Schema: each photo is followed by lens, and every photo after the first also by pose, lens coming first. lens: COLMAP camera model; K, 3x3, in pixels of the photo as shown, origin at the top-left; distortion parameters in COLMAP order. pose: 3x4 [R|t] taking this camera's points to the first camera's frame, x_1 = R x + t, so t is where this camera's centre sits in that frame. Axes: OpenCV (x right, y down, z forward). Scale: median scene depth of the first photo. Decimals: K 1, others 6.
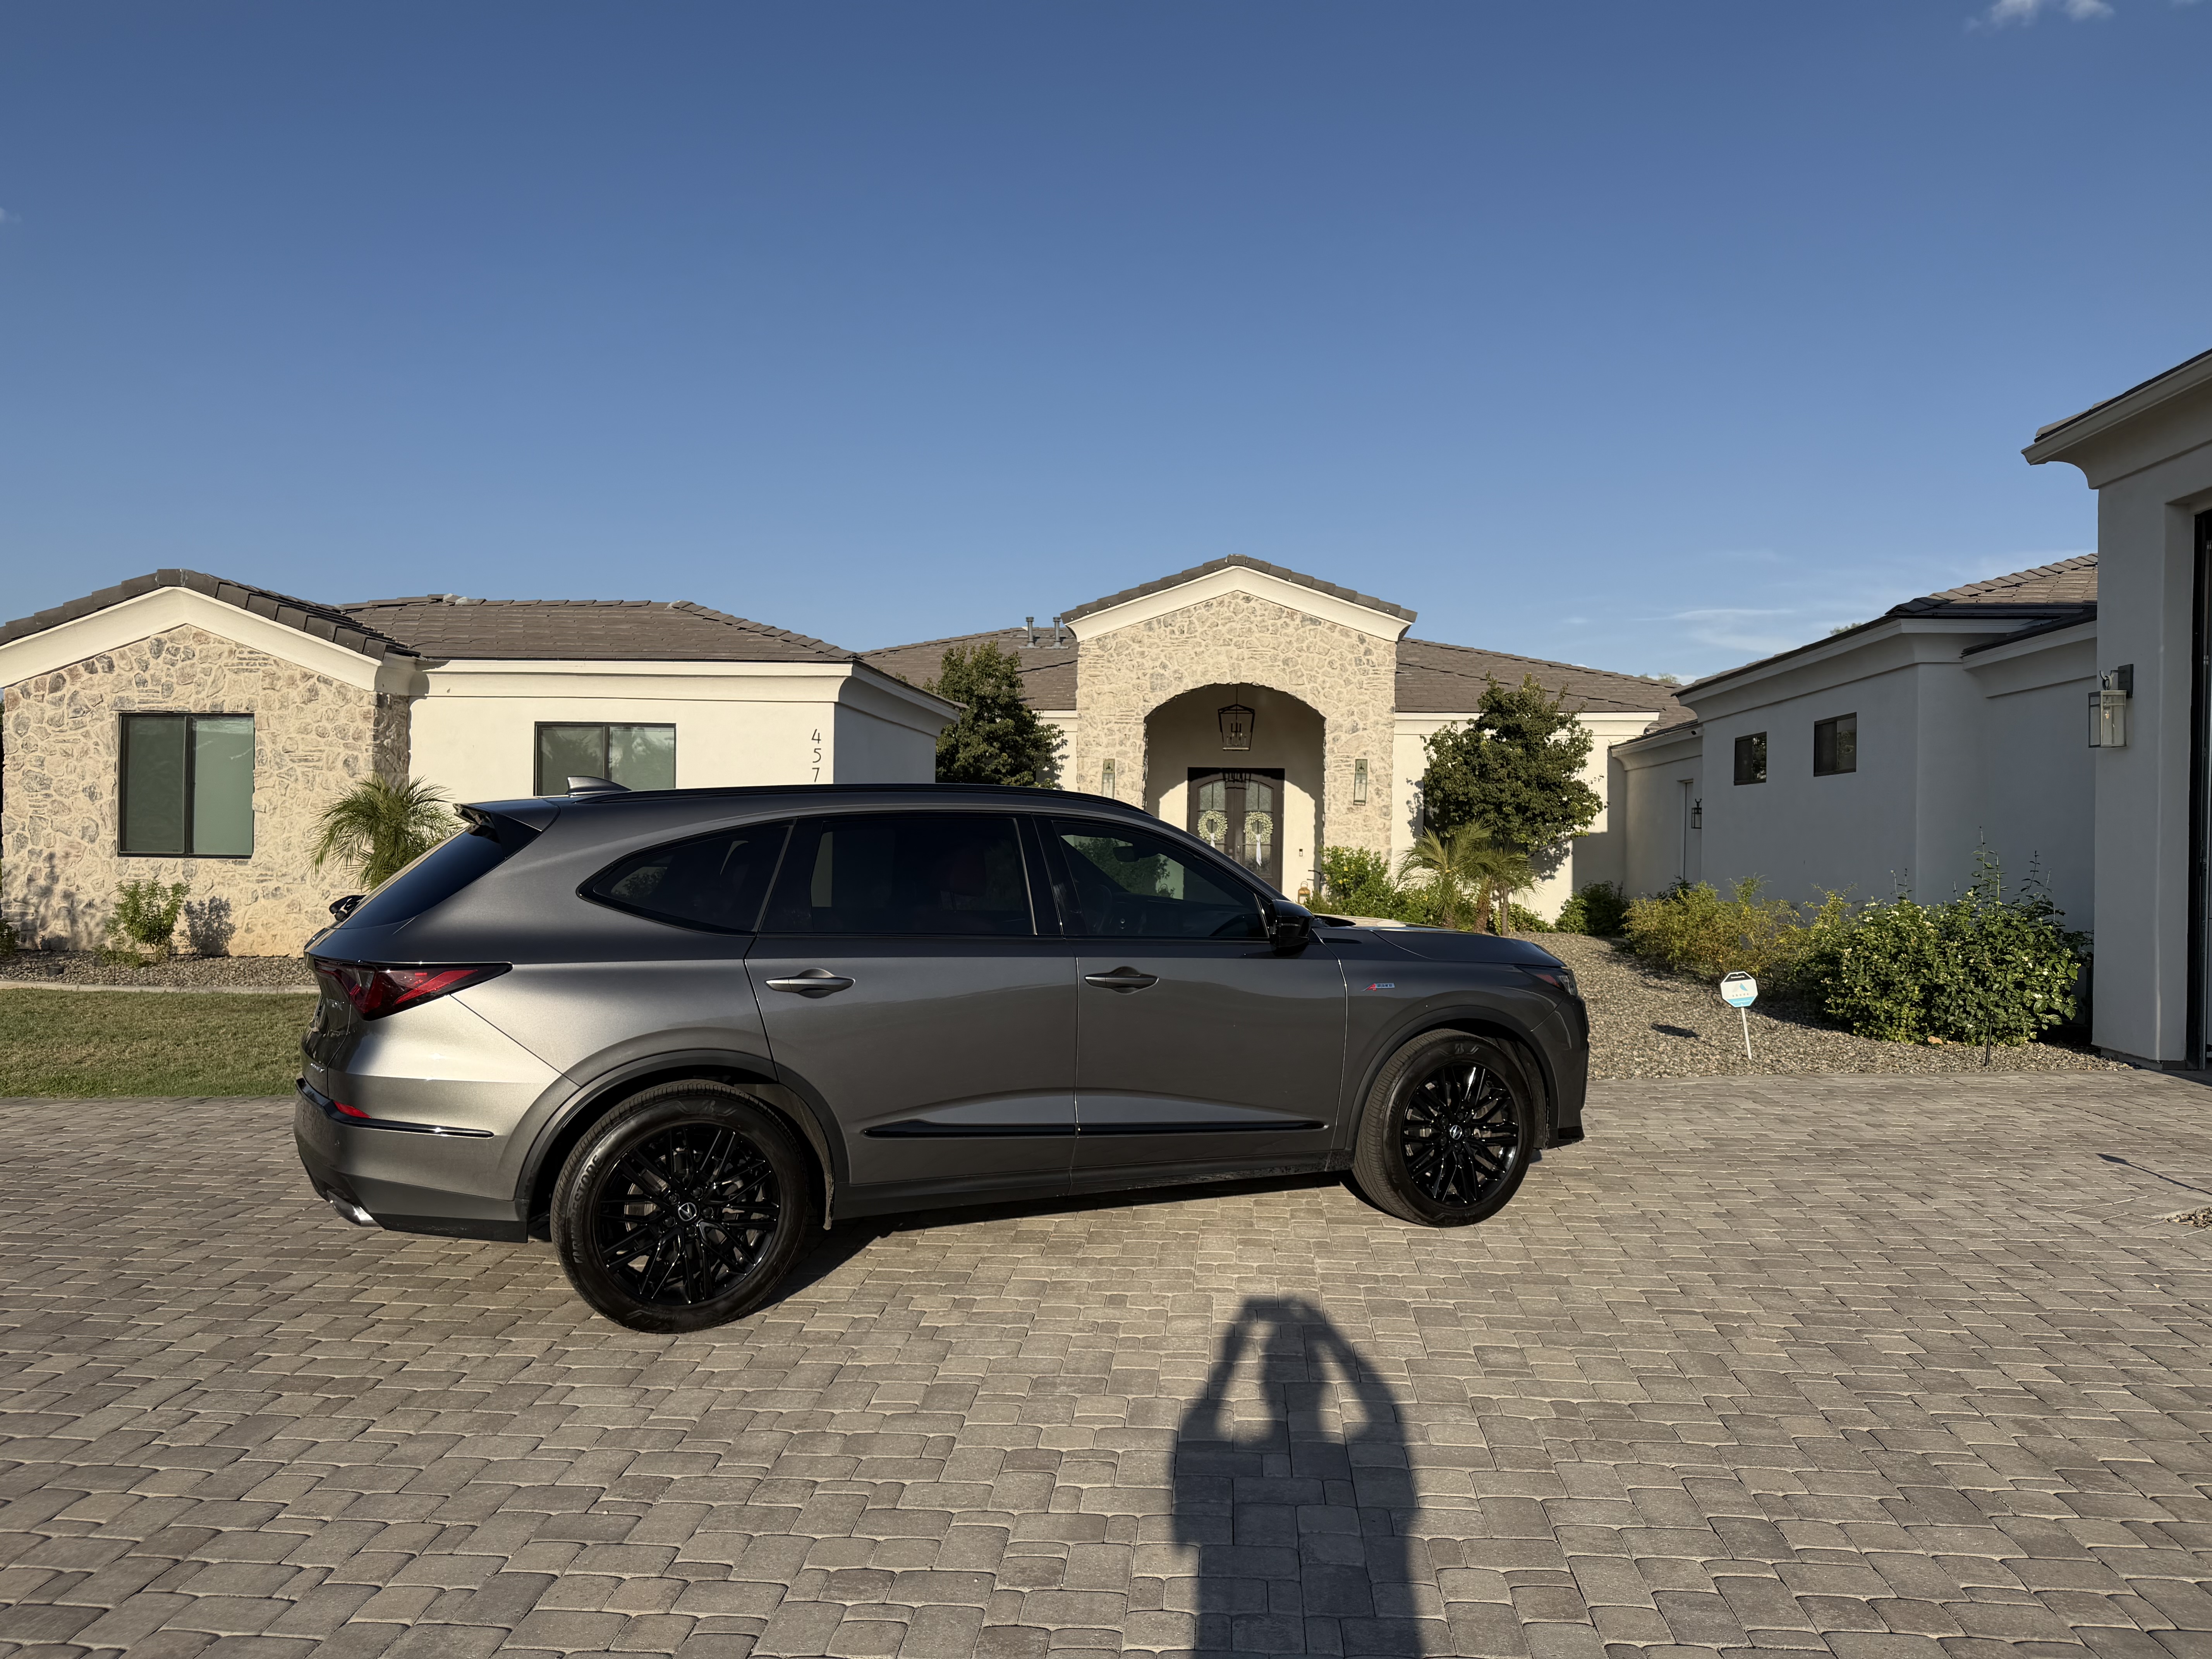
lens RADIAL K [[1565.4, 0, 1068.9], [0, 1565.4, 834.8], [0, 0, 1]] dist [0.037840, -0.063005]
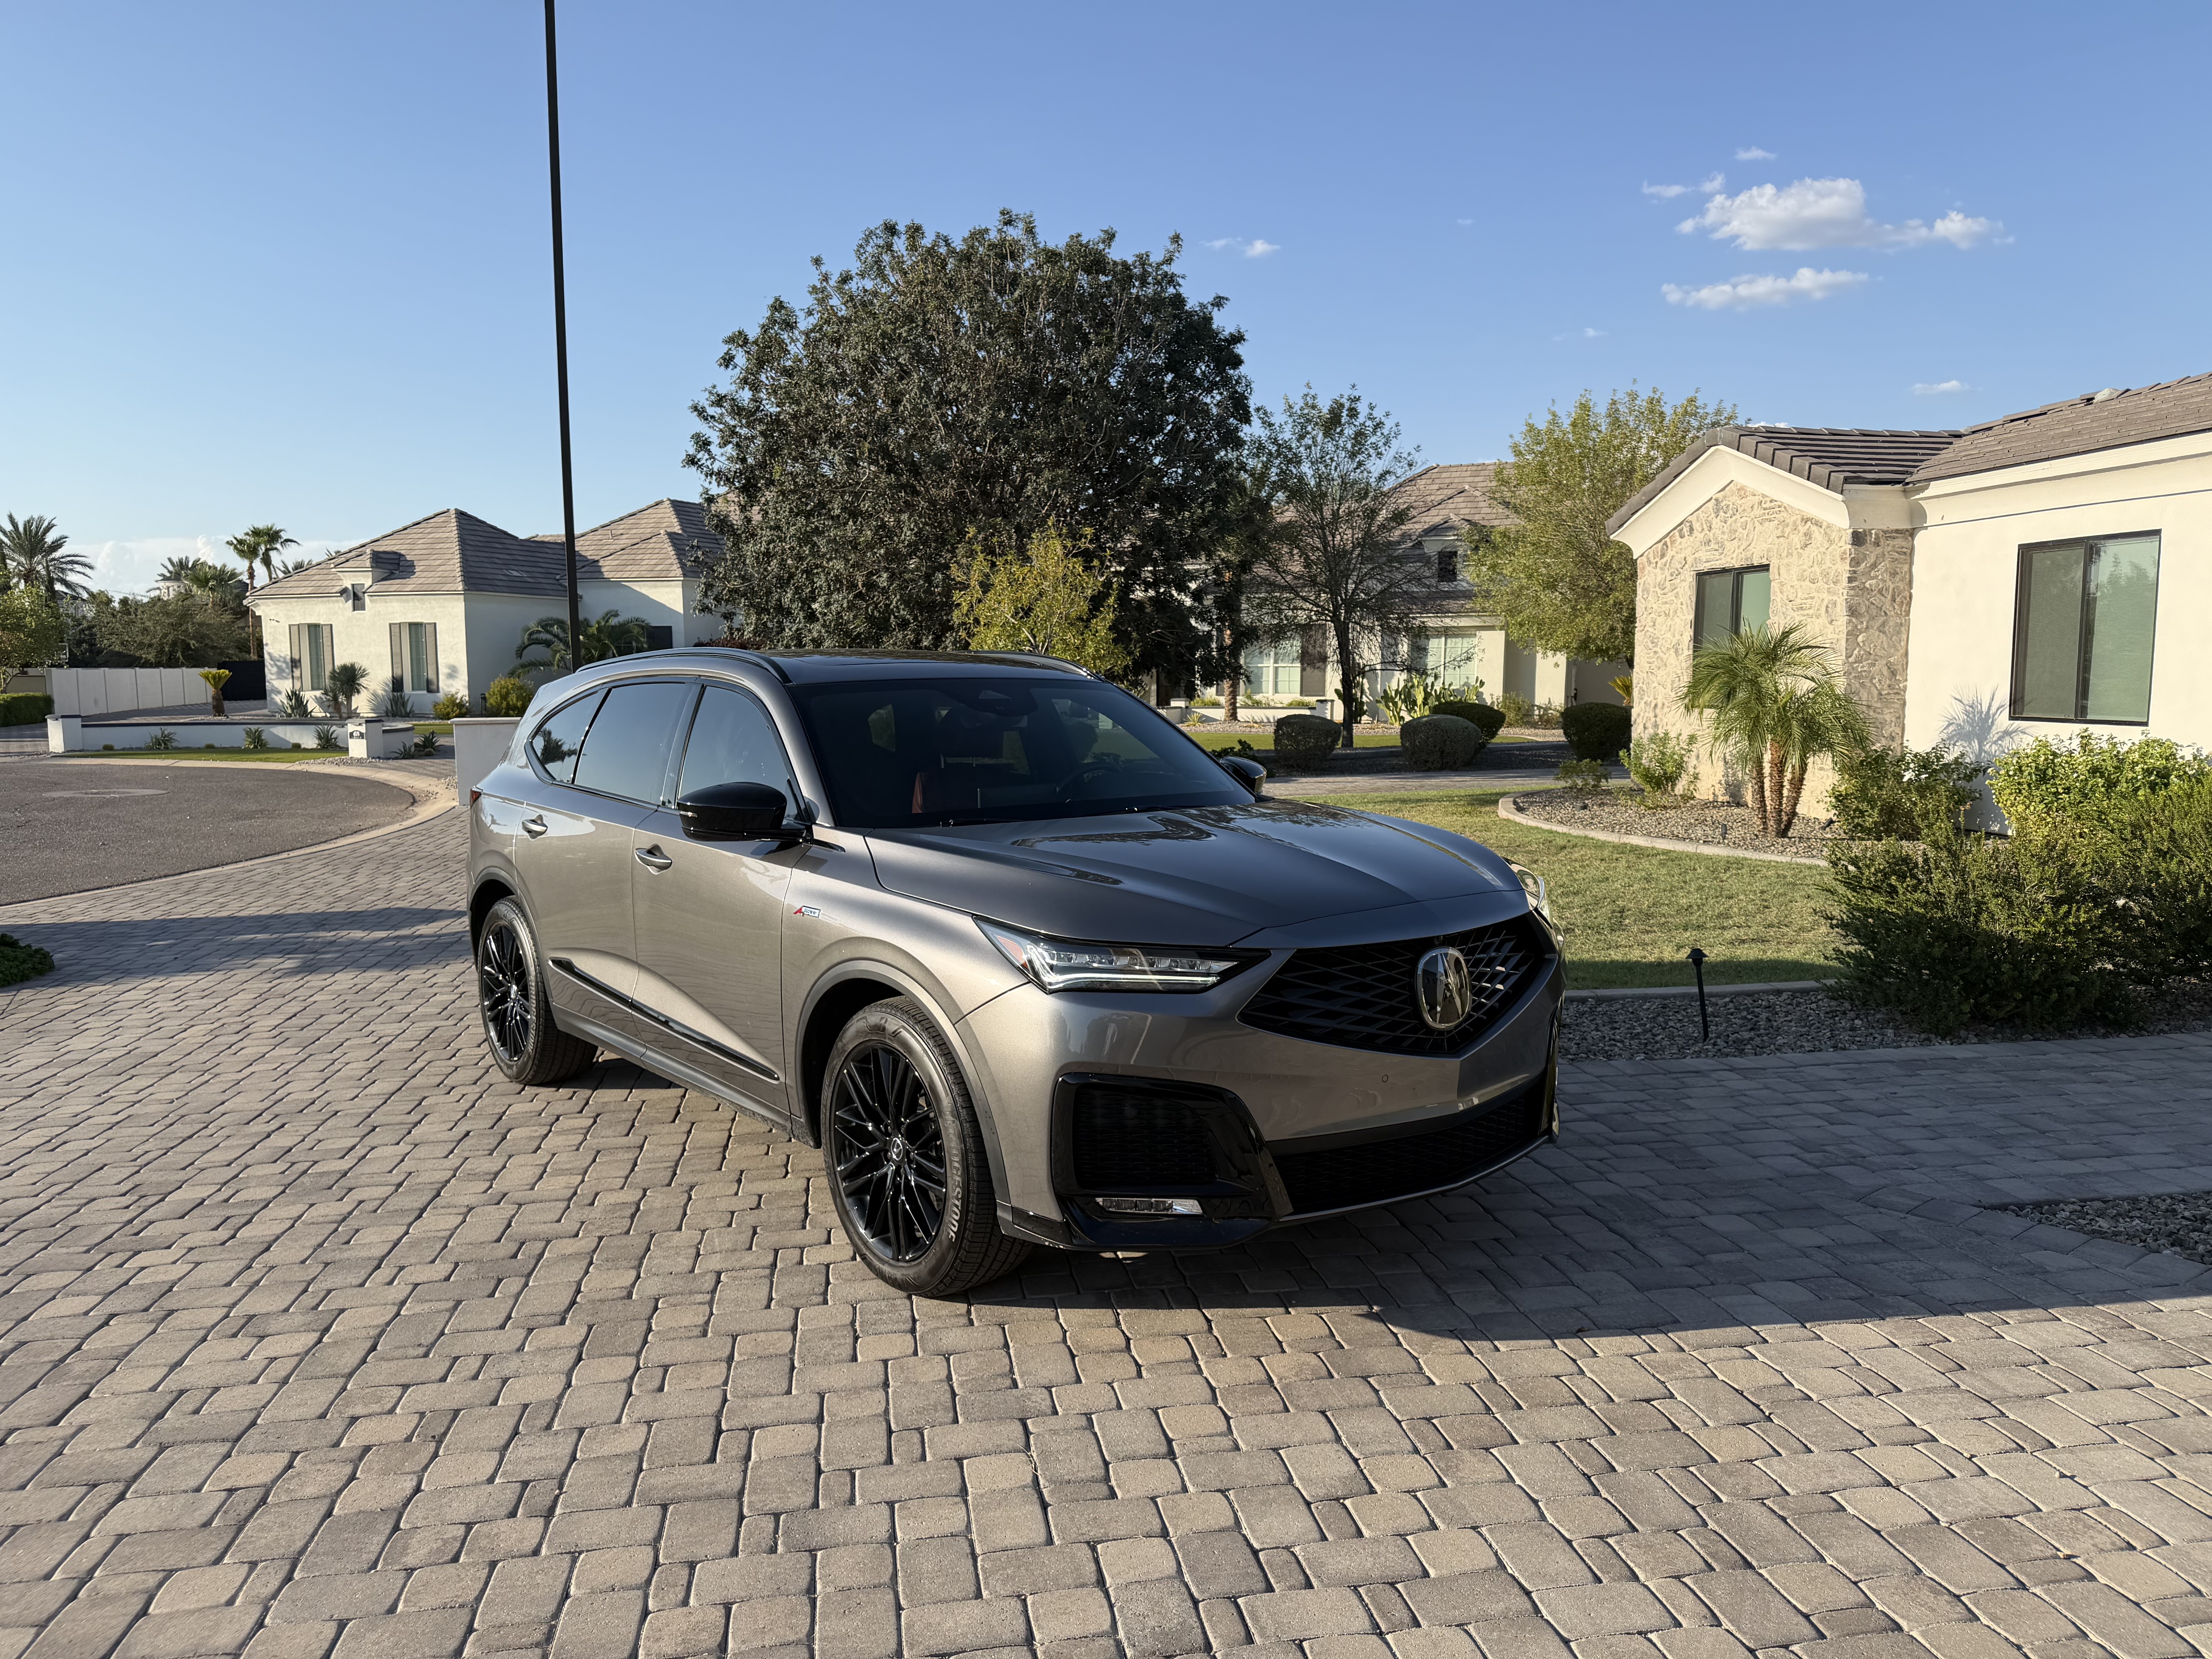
lens RADIAL K [[1552.2, 0, 1101.5], [0, 1552.2, 843.7], [0, 0, 1]] dist [0.044490, -0.066879]
pose [[0.257712, 0.089272, -0.962089, 0.335765], [0.012035, 0.995349, 0.095581, -0.001043], [0.966147, -0.036211, 0.255439, 0.339987]]
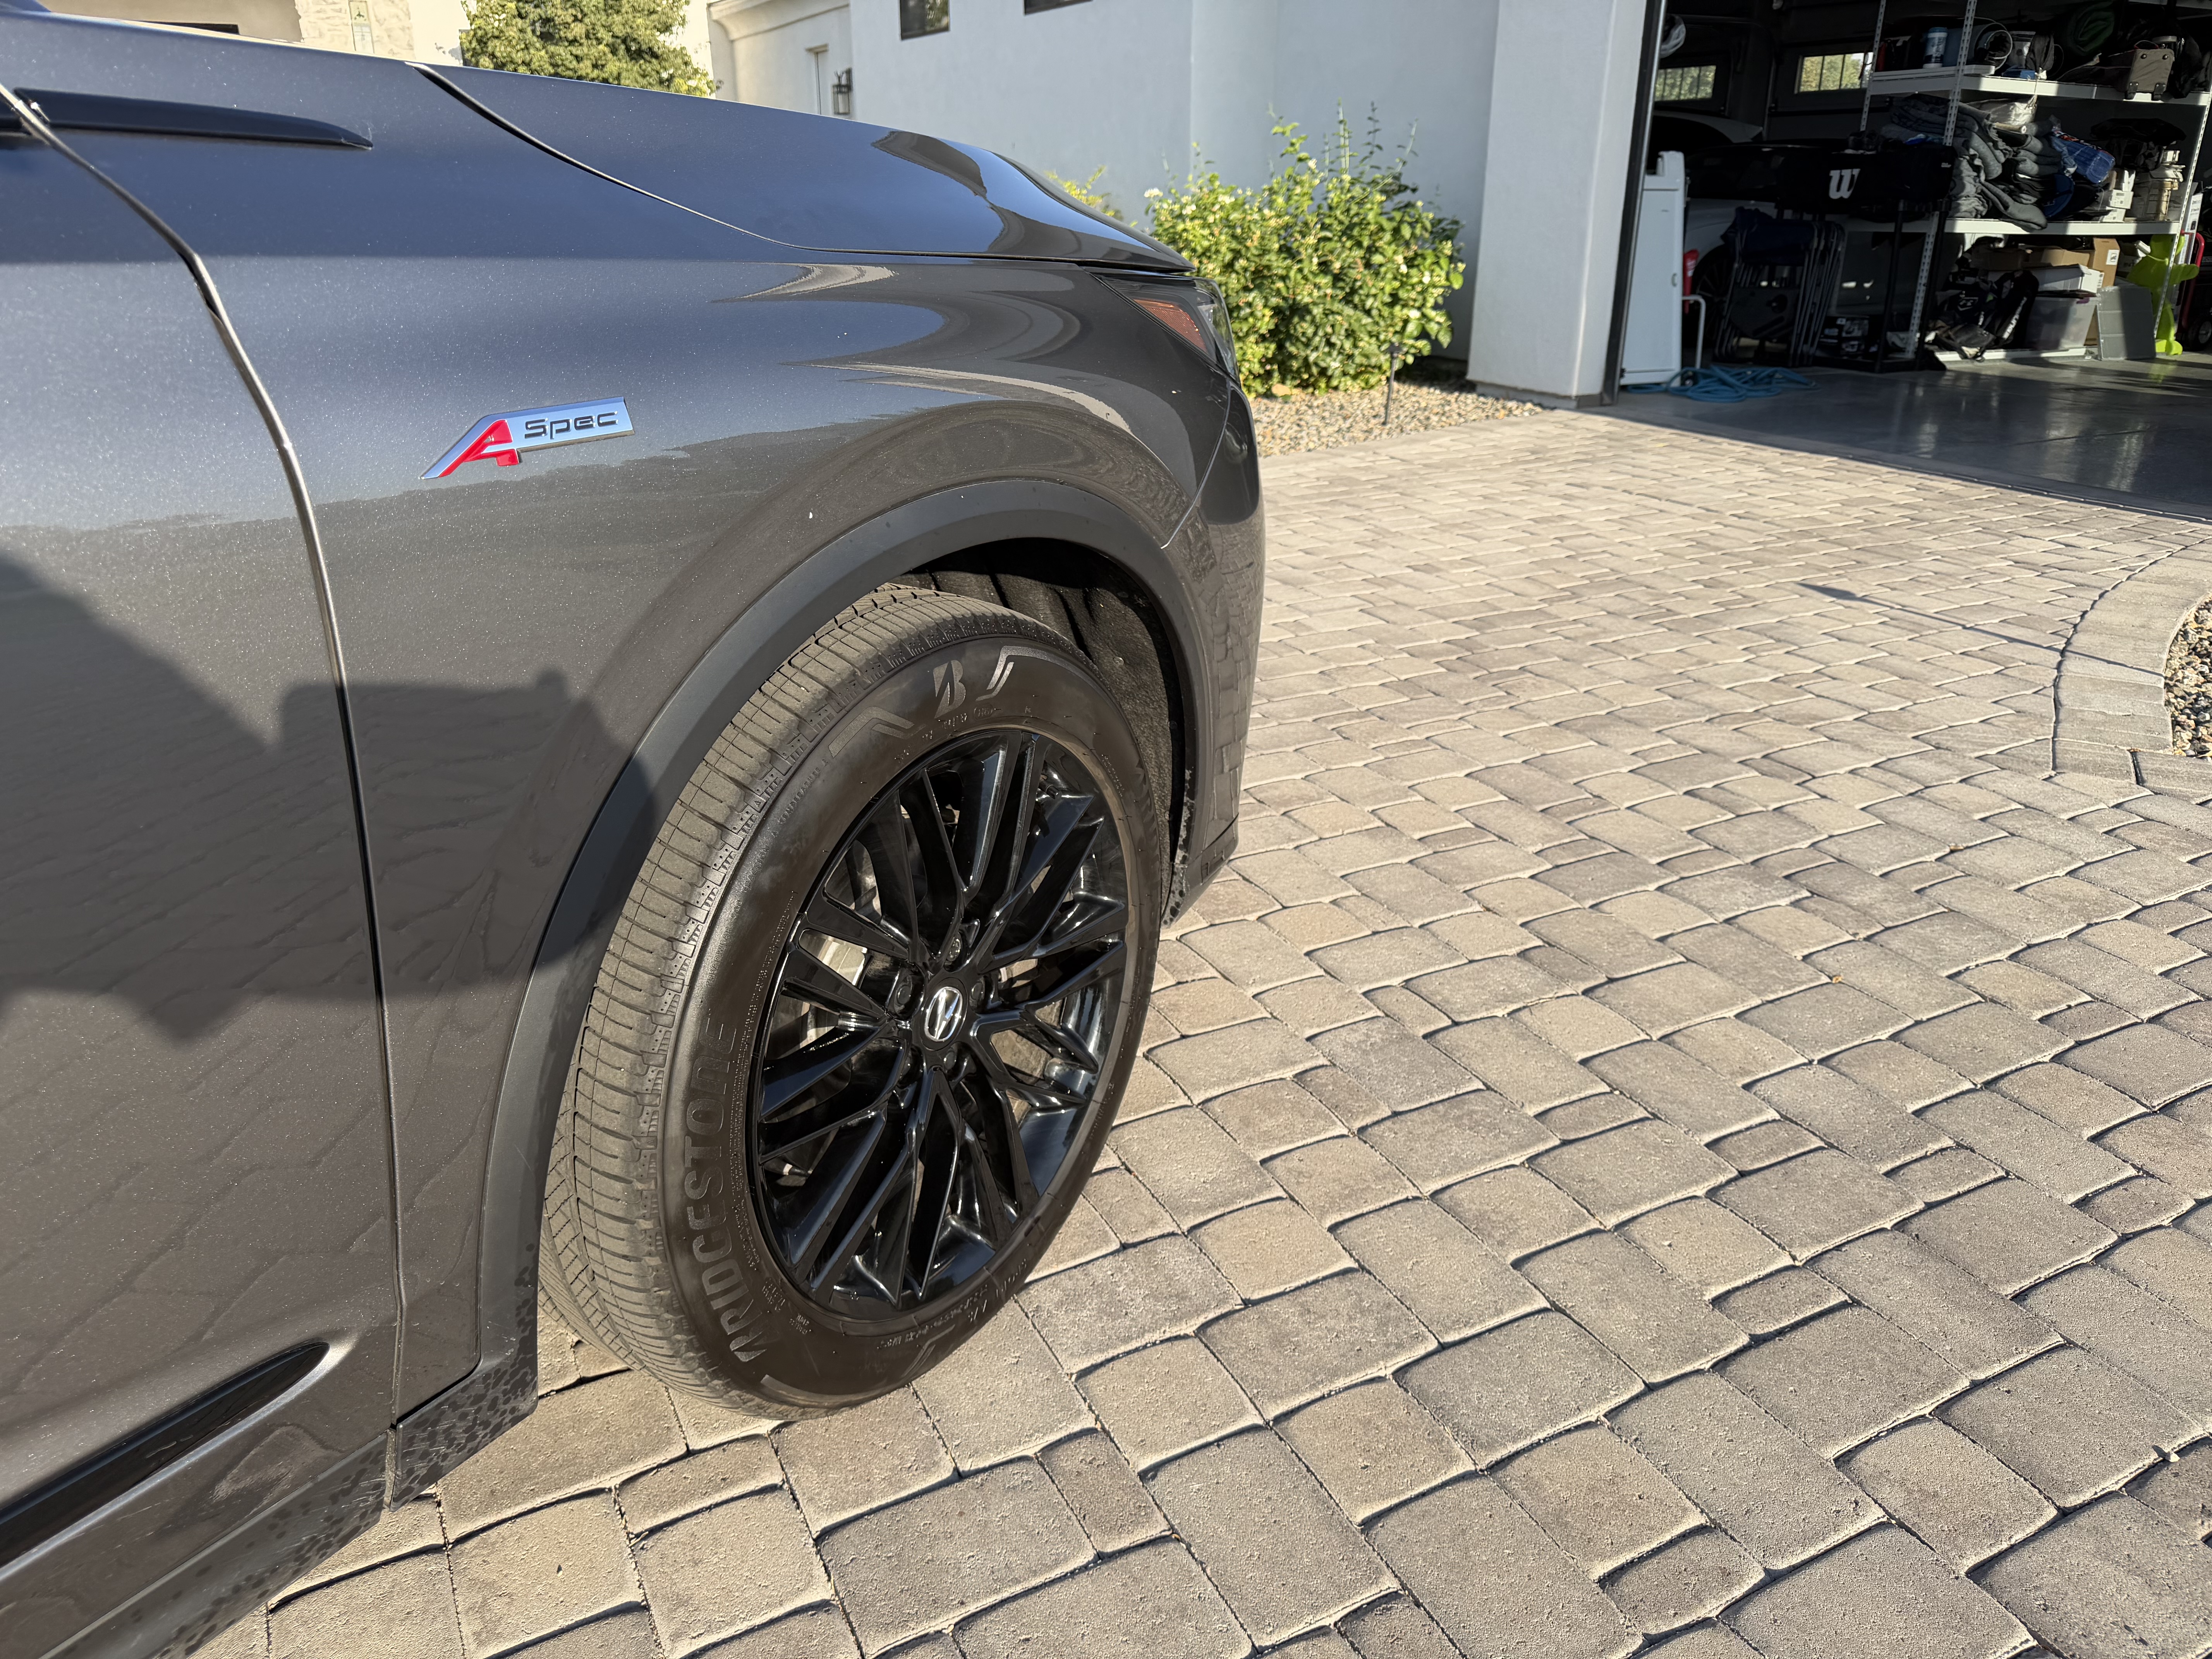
lens RADIAL K [[1552.2, 0, 1101.5], [0, 1552.2, 843.7], [0, 0, 1]] dist [0.044490, -0.066879]
pose [[0.836164, -0.223081, 0.501064, 0.056709], [0.006286, 0.917388, 0.397944, 0.026401], [-0.548444, -0.329597, 0.768489, 0.298973]]
